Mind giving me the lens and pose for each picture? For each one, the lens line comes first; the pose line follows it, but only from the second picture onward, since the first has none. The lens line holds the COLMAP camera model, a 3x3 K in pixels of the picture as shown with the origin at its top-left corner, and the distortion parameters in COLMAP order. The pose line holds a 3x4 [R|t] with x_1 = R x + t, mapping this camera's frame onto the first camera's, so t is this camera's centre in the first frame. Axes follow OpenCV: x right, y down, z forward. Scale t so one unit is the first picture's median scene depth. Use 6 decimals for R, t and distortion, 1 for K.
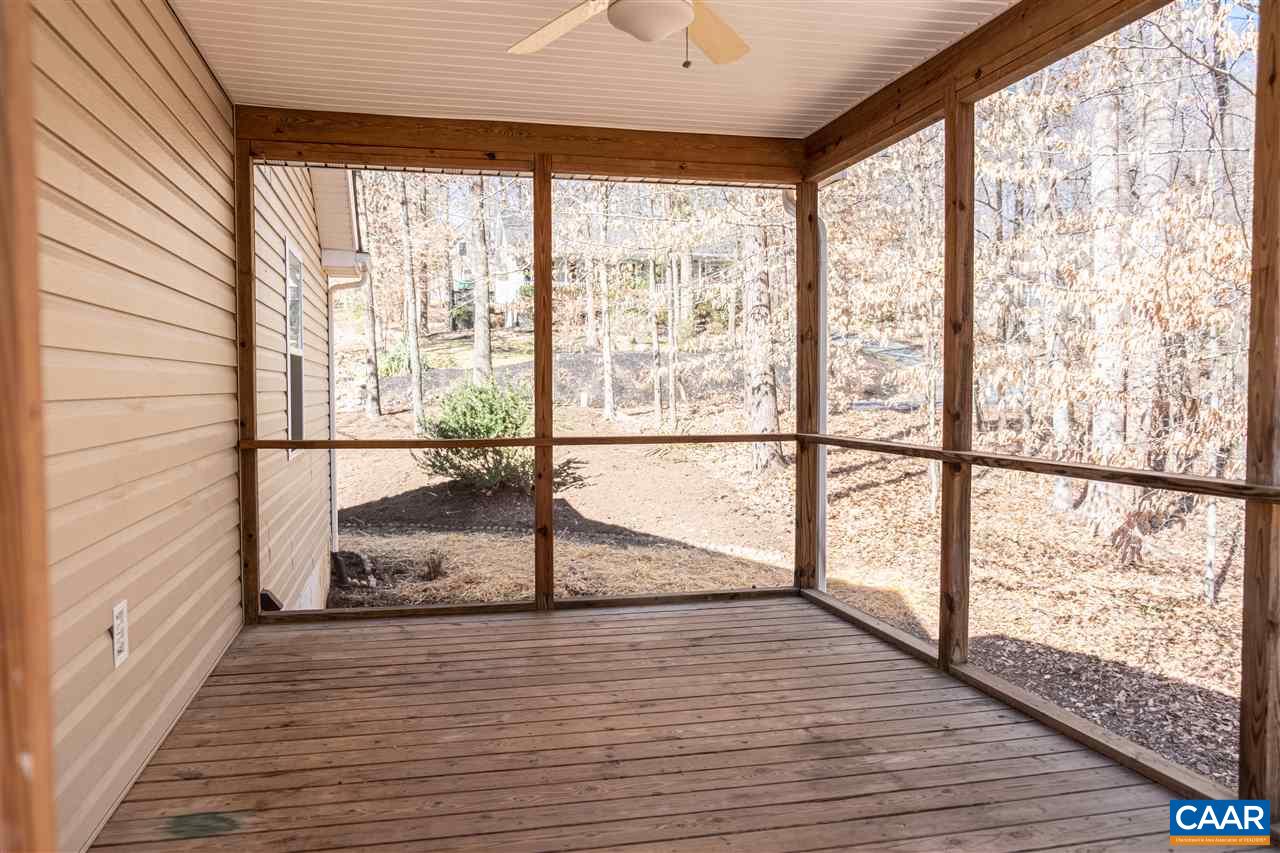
lens RADIAL K [[1010.8, 0, 661.1], [0, 1010.8, 438.1], [0, 0, 1]] dist [-0.022713, 0.013493]
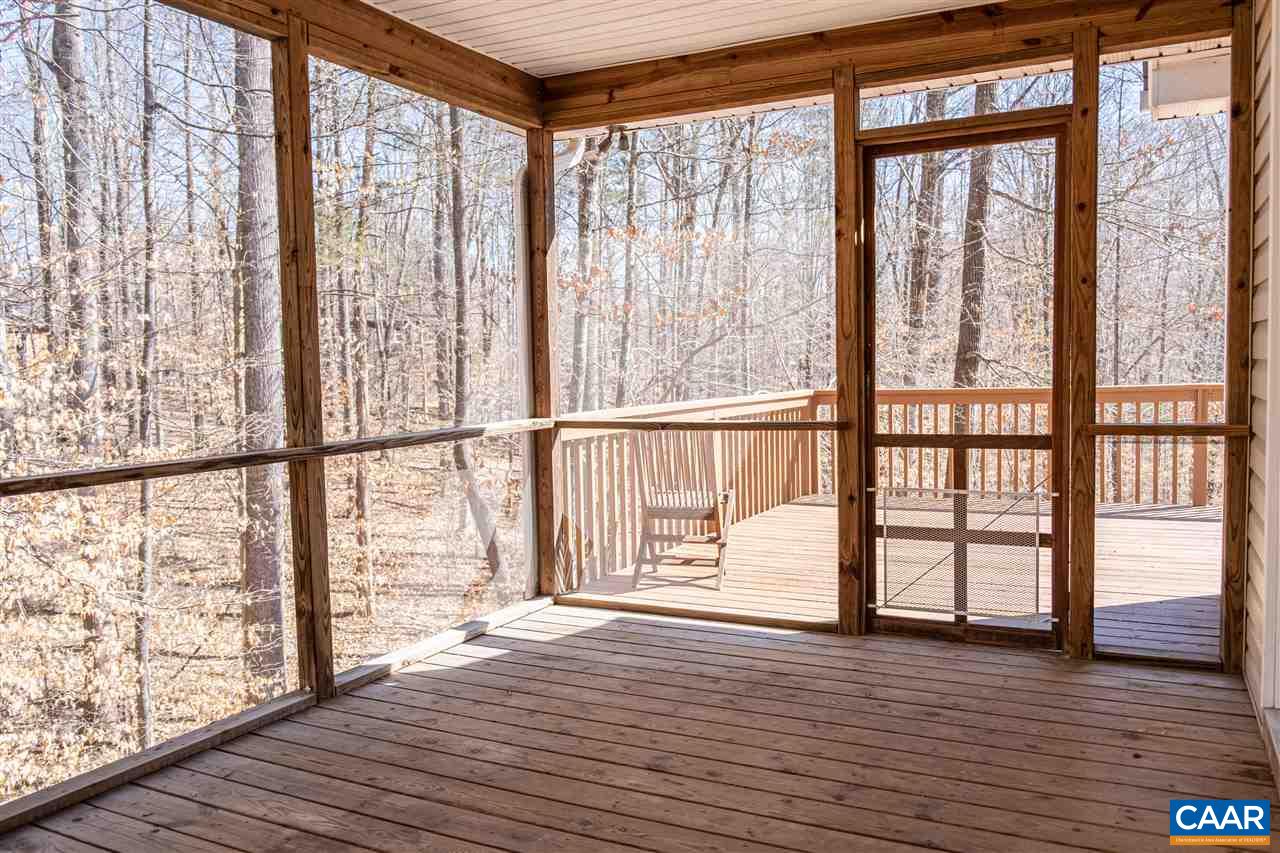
lens RADIAL K [[1034.8, 0, 622.3], [0, 1034.8, 439.4], [0, 0, 1]] dist [-0.010614, 0.001834]
pose [[-0.744989, -0.031528, 0.666331, -0.505727], [0.052840, 0.992955, 0.106059, -0.070546], [-0.664980, 0.114222, -0.738075, 1.369640]]
